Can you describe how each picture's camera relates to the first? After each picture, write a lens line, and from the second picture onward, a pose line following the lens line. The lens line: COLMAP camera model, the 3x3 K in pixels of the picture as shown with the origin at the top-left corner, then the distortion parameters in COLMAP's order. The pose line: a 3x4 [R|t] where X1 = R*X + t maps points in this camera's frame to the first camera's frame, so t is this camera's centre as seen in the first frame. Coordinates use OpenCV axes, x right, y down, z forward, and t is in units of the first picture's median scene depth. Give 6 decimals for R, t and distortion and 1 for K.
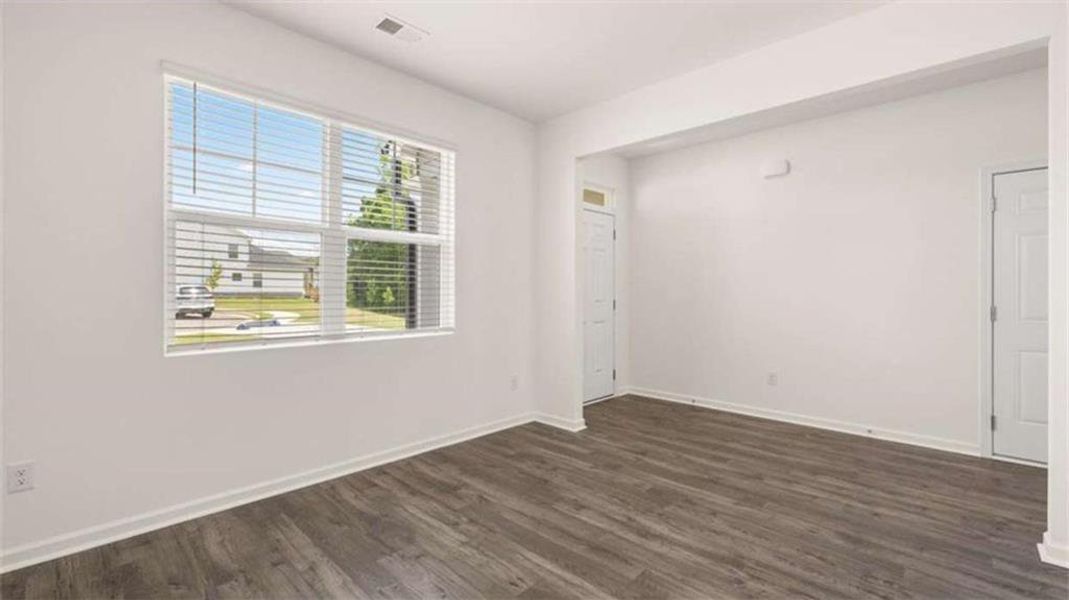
lens RADIAL K [[463.7, 0, 526.7], [0, 463.7, 298.9], [0, 0, 1]] dist [-0.003053, 0.000265]
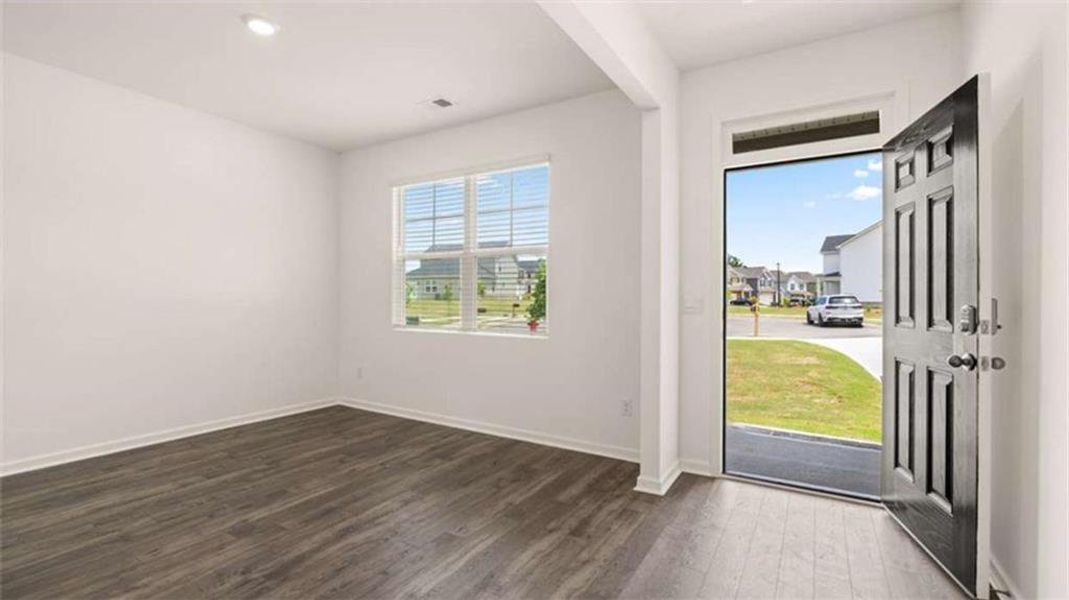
lens RADIAL K [[463.7, 0, 528.0], [0, 463.7, 295.8], [0, 0, 1]] dist [-0.003053, 0.000265]
pose [[0.227975, -0.005436, -0.973652, 1.012278], [-0.022272, 0.999694, -0.010796, -0.013133], [0.973412, 0.024146, 0.227784, 0.848974]]
